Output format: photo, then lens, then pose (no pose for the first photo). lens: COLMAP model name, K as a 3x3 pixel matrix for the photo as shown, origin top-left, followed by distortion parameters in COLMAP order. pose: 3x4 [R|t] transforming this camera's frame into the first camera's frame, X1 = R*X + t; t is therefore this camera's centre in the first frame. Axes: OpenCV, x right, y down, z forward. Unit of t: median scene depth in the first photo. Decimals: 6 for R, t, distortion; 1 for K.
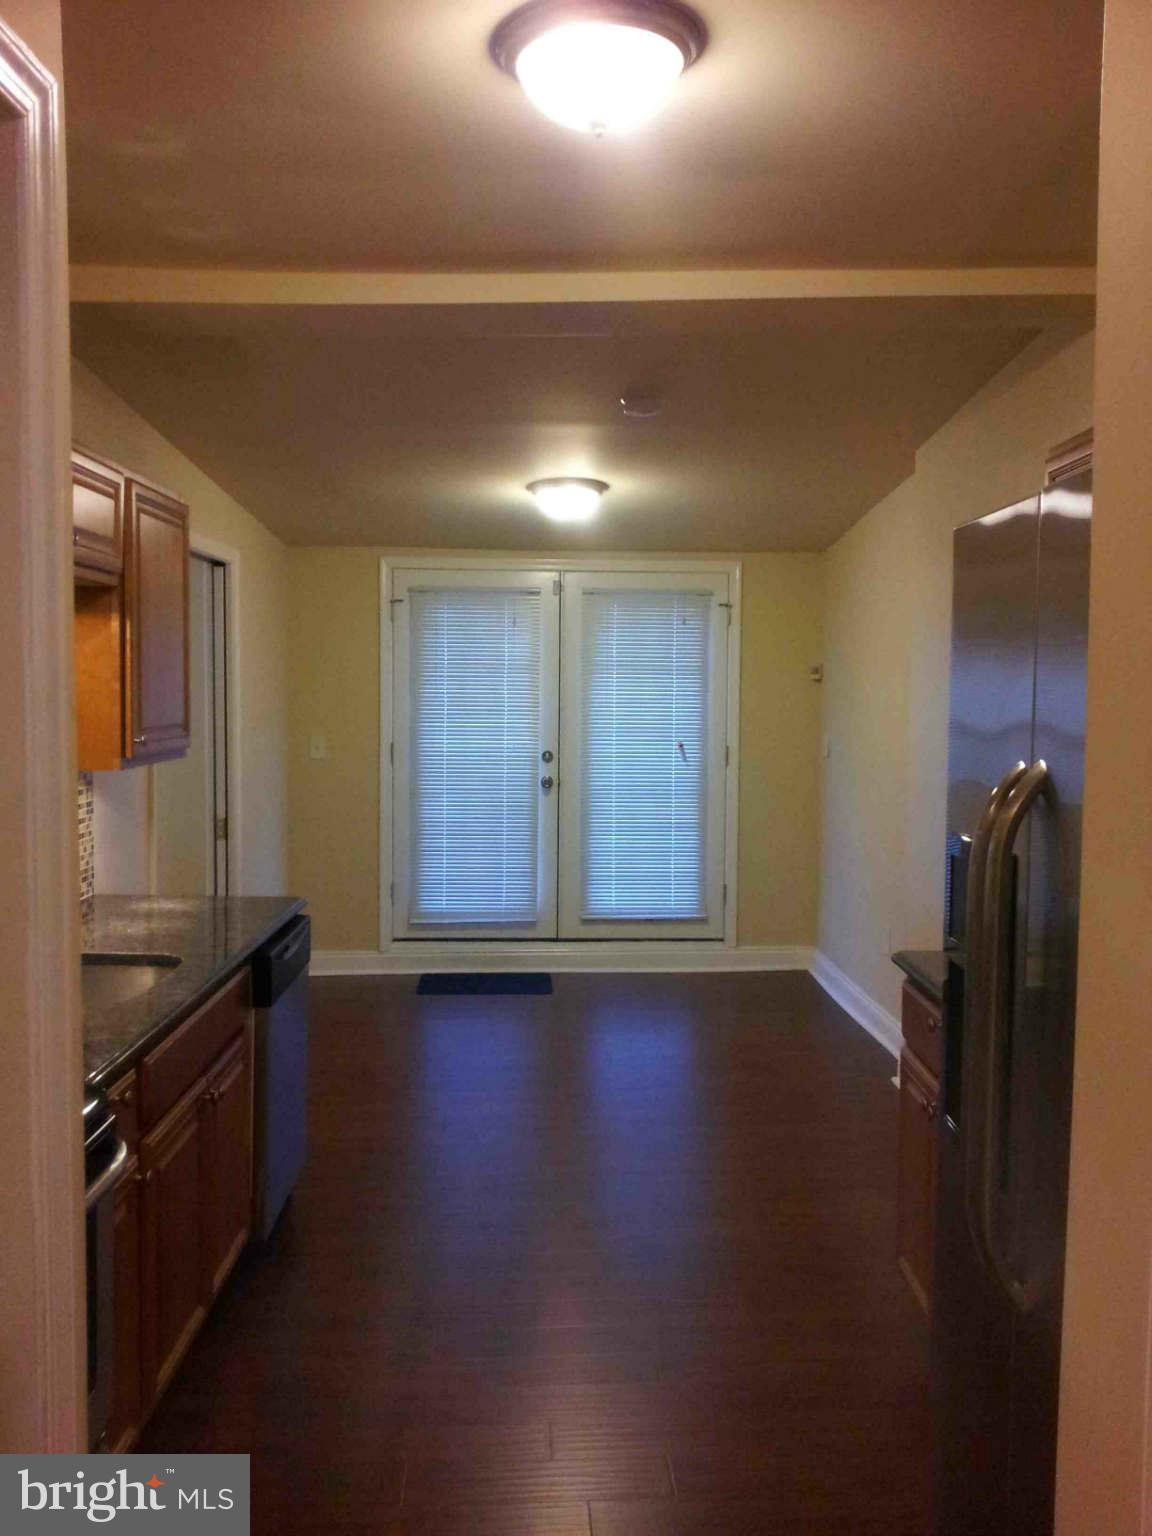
lens RADIAL K [[1264.7, 0, 568.5], [0, 1264.7, 752.3], [0, 0, 1]] dist [0.034603, 0.001353]
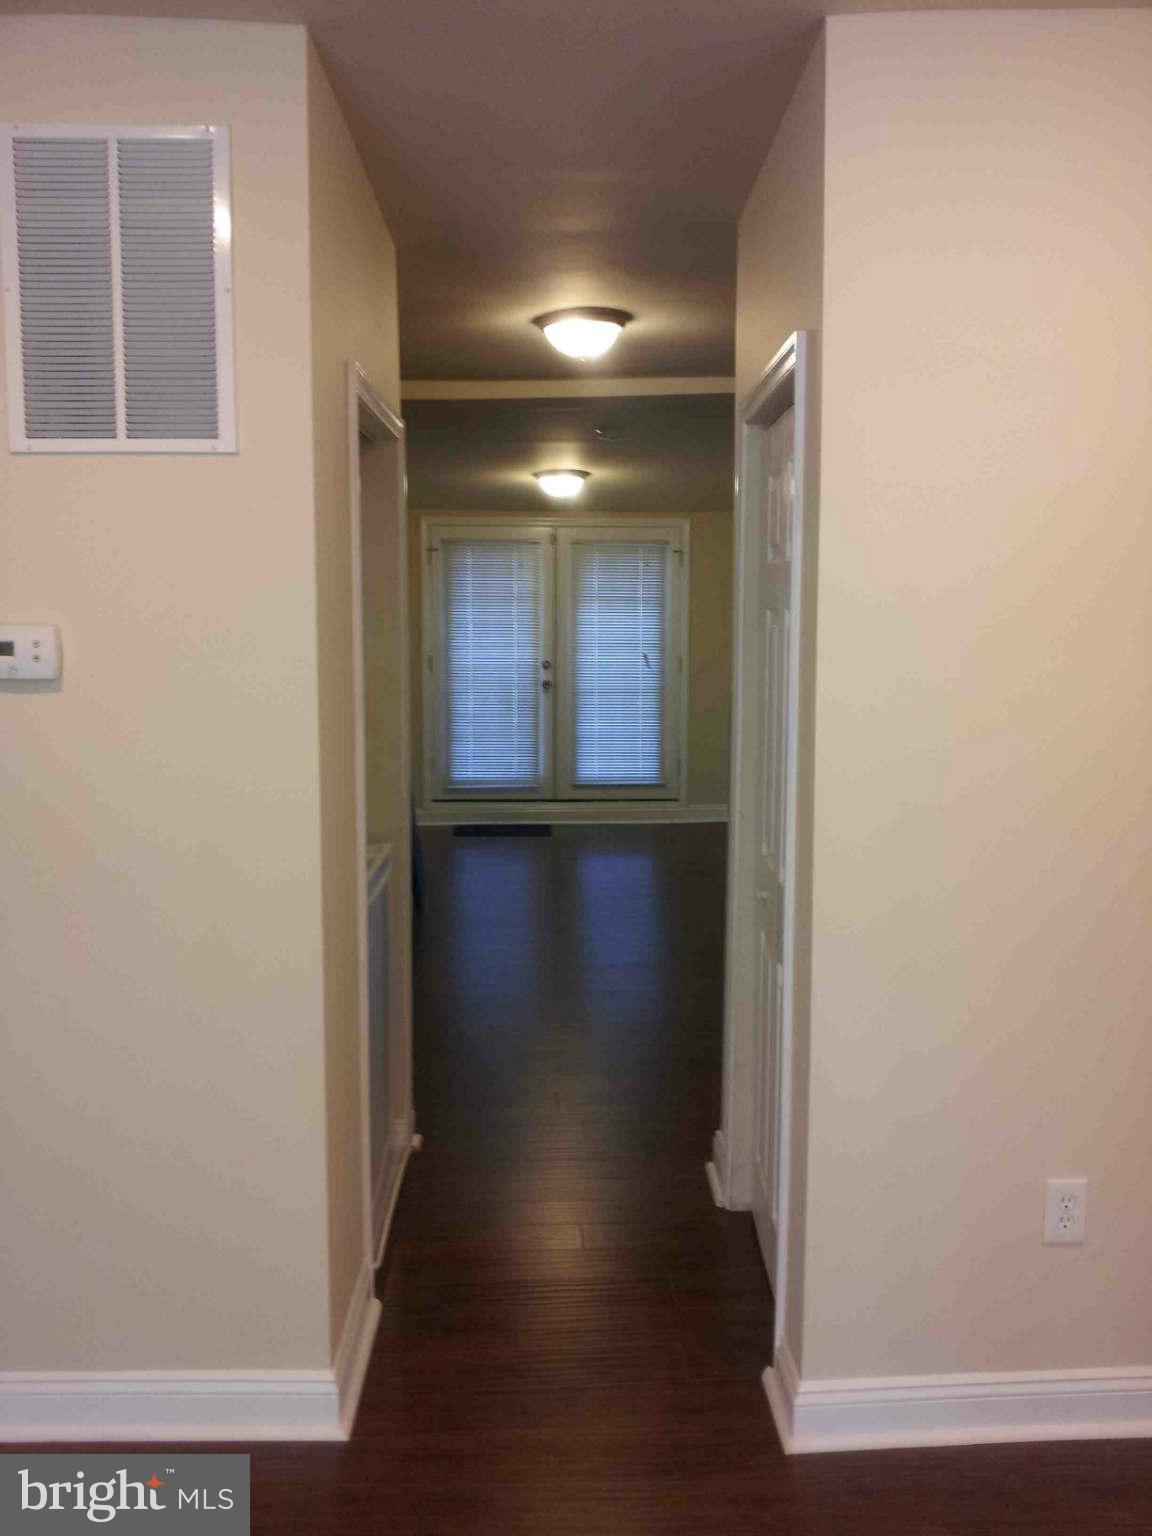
lens RADIAL K [[1382.1, 0, 568.0], [0, 1382.1, 763.9], [0, 0, 1]] dist [-0.001802, -0.013610]
pose [[0.999935, -0.006388, 0.009467, -0.008070], [0.006116, 0.999575, 0.028507, 0.066947], [-0.009645, -0.028448, 0.999549, -0.473324]]
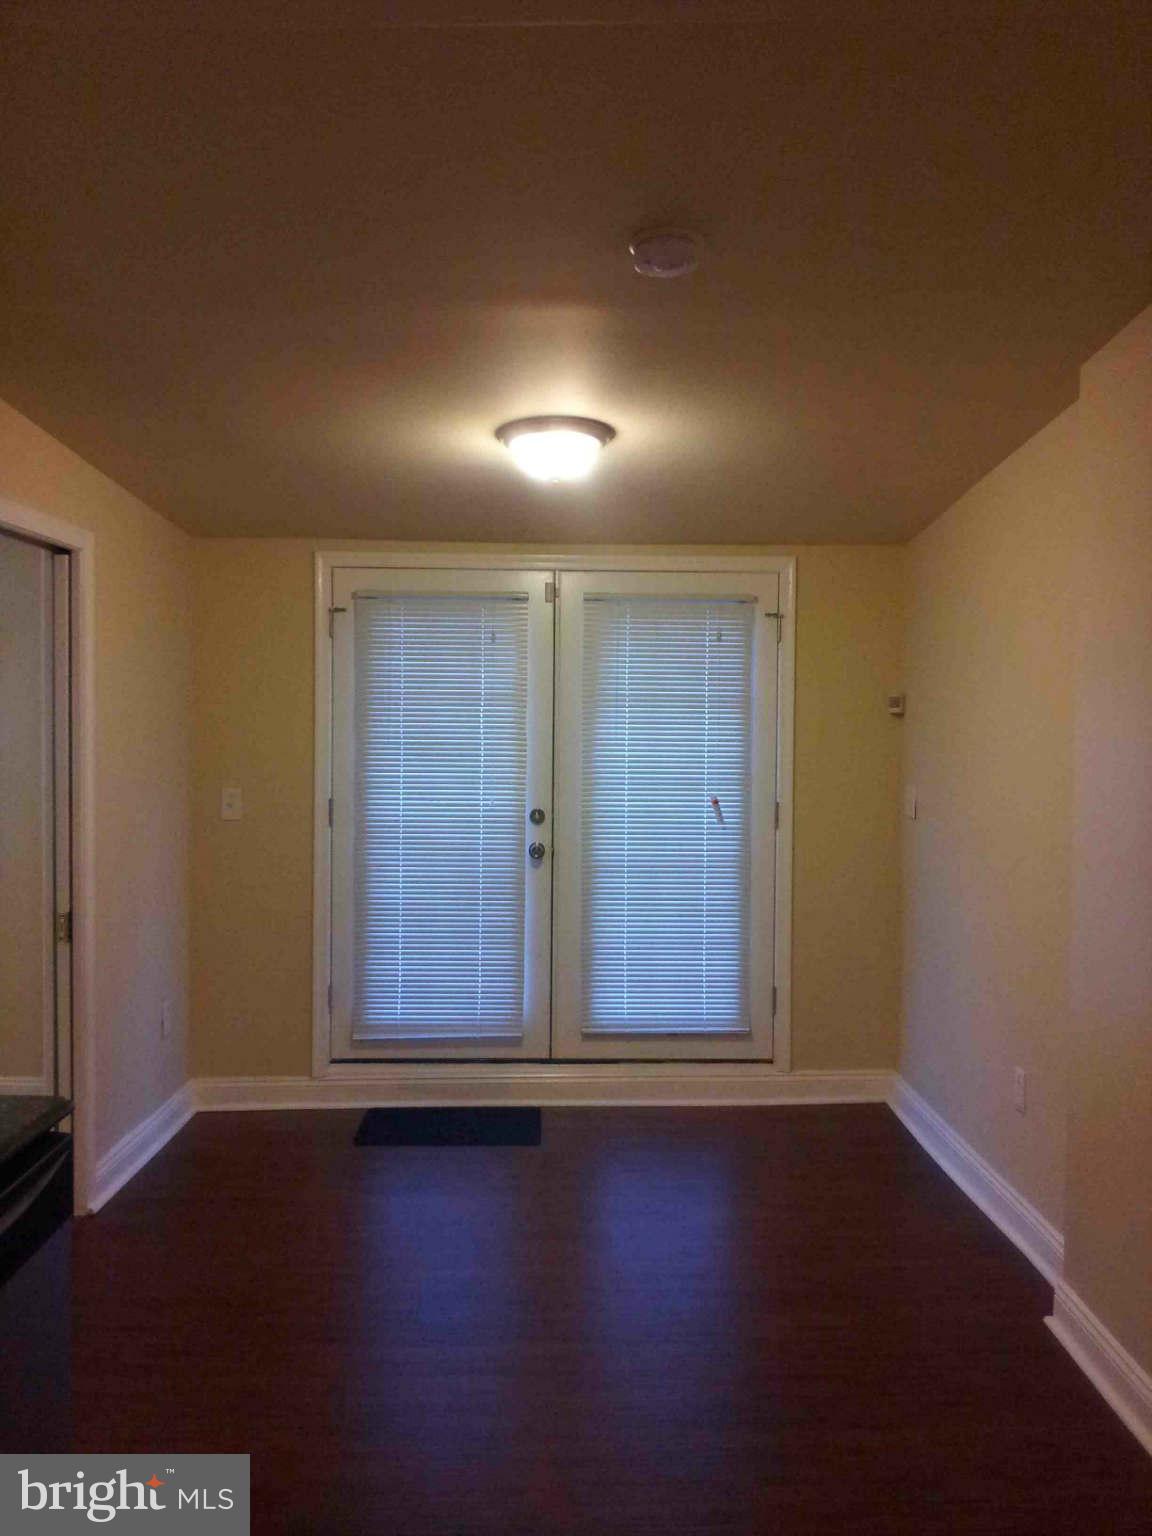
lens RADIAL K [[1264.7, 0, 572.2], [0, 1264.7, 773.8], [0, 0, 1]] dist [0.034603, 0.001353]
pose [[0.999918, -0.000547, -0.012797, 0.013754], [0.000427, 0.999956, -0.009330, -0.015063], [0.012801, 0.009324, 0.999875, 0.249307]]
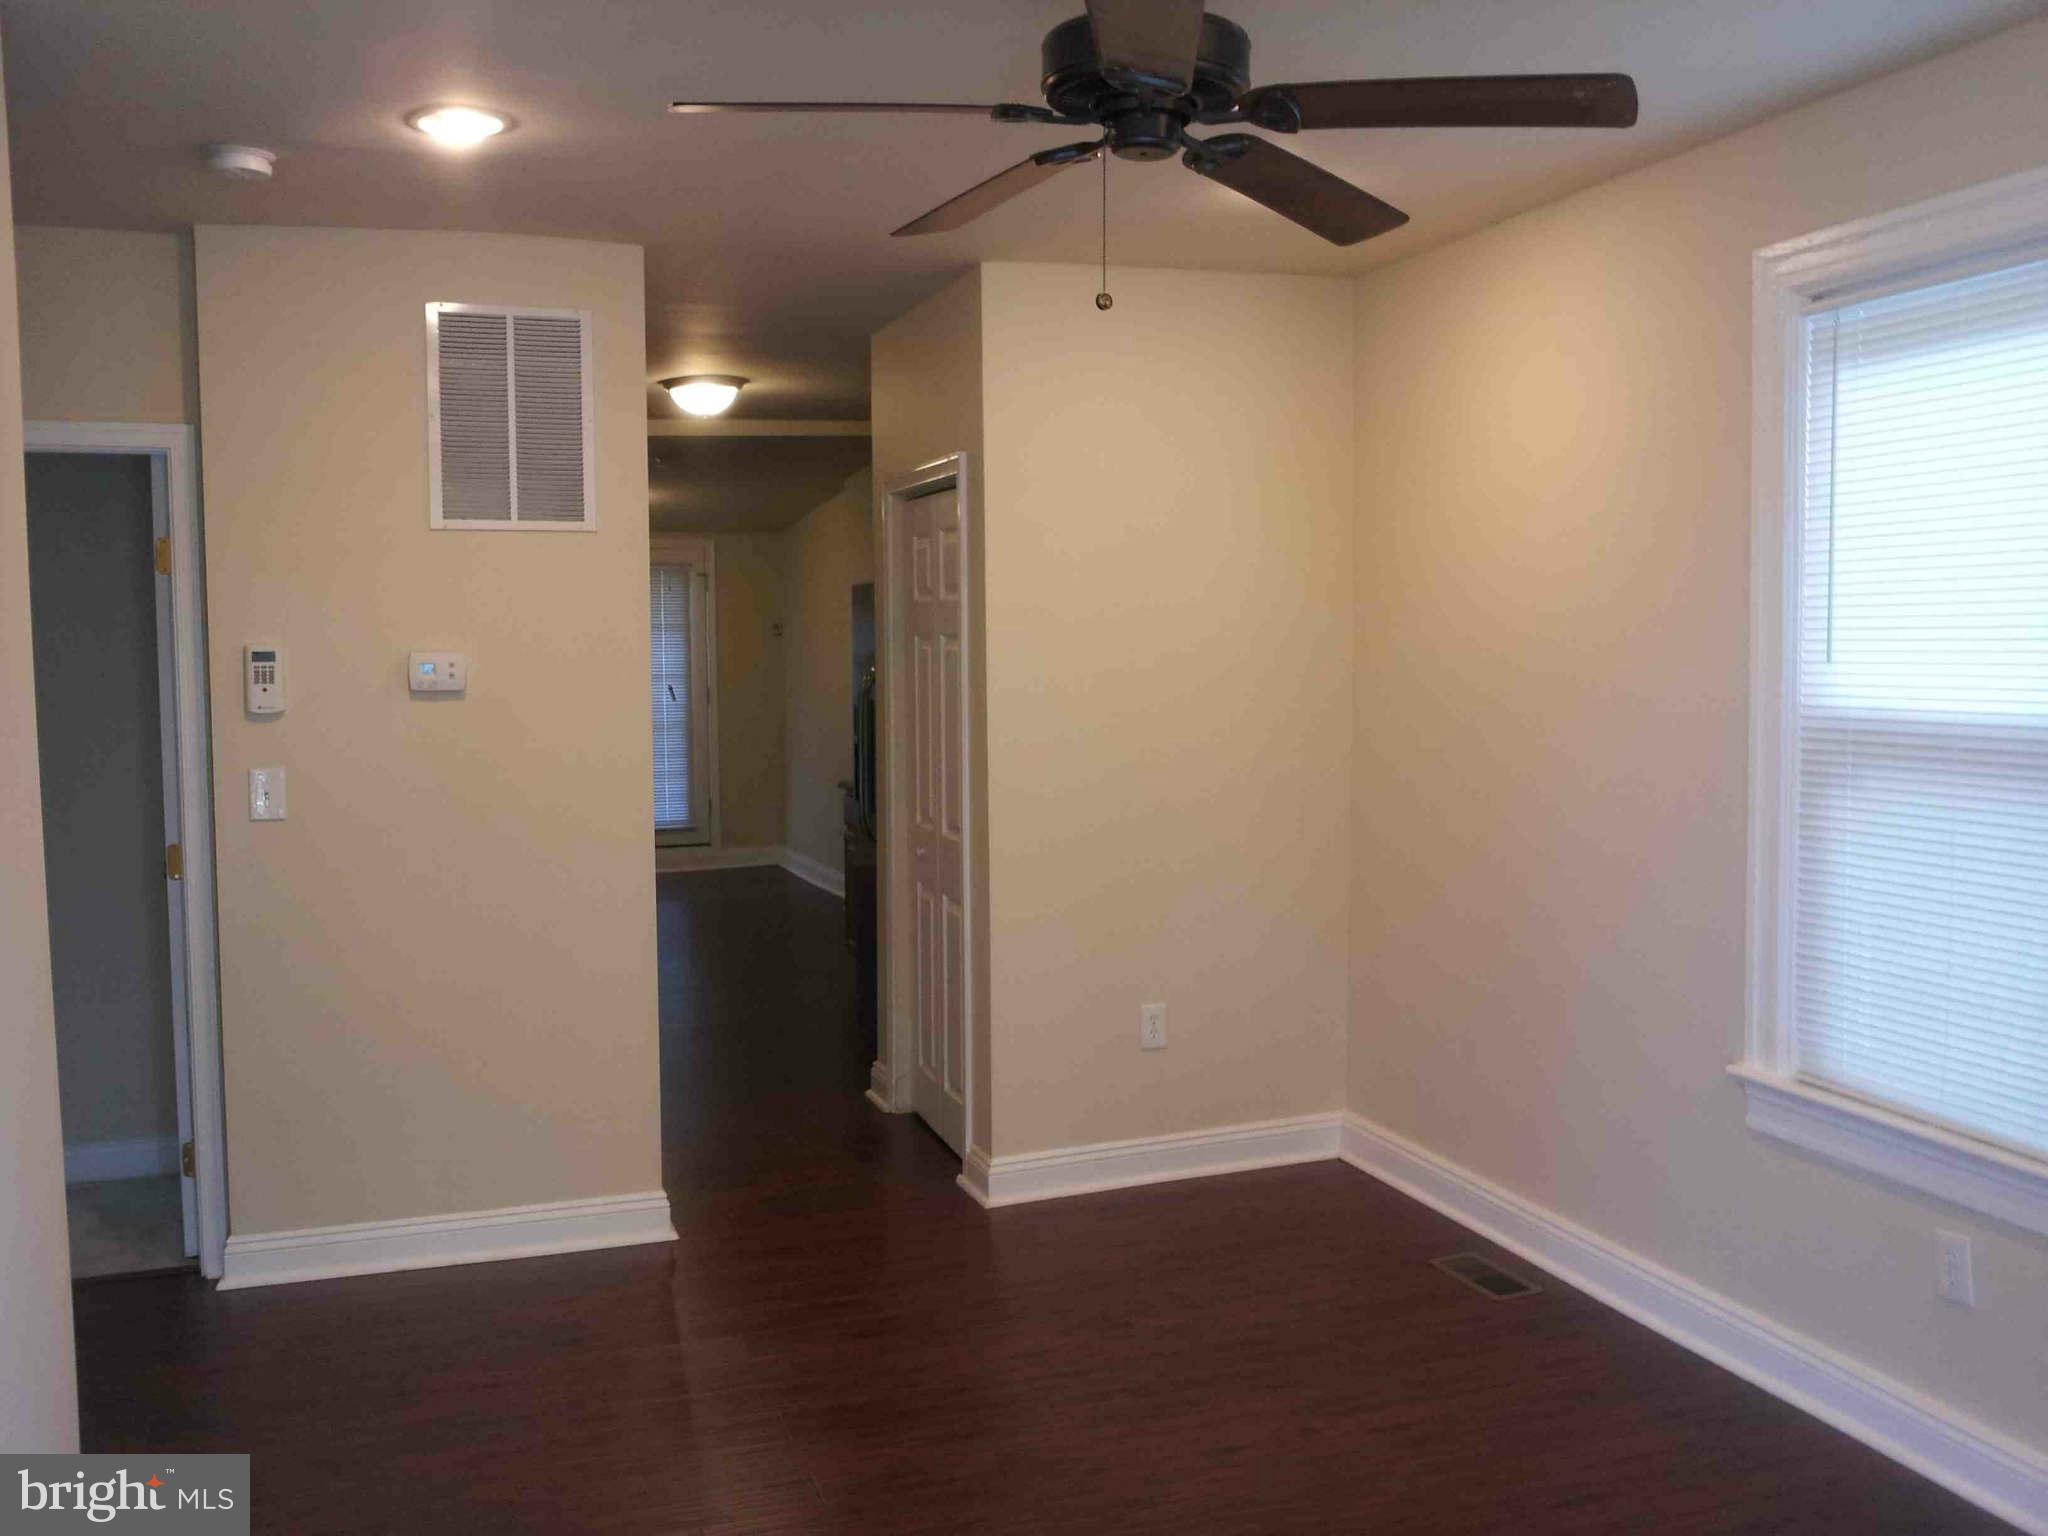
lens RADIAL K [[1686.3, 0, 1022.6], [0, 1686.3, 745.9], [0, 0, 1]] dist [0.034603, 0.001353]
pose [[0.949885, -0.033789, 0.310767, -0.098880], [0.039074, 0.999178, -0.010796, 0.082524], [-0.310147, 0.022398, 0.950425, -0.673748]]
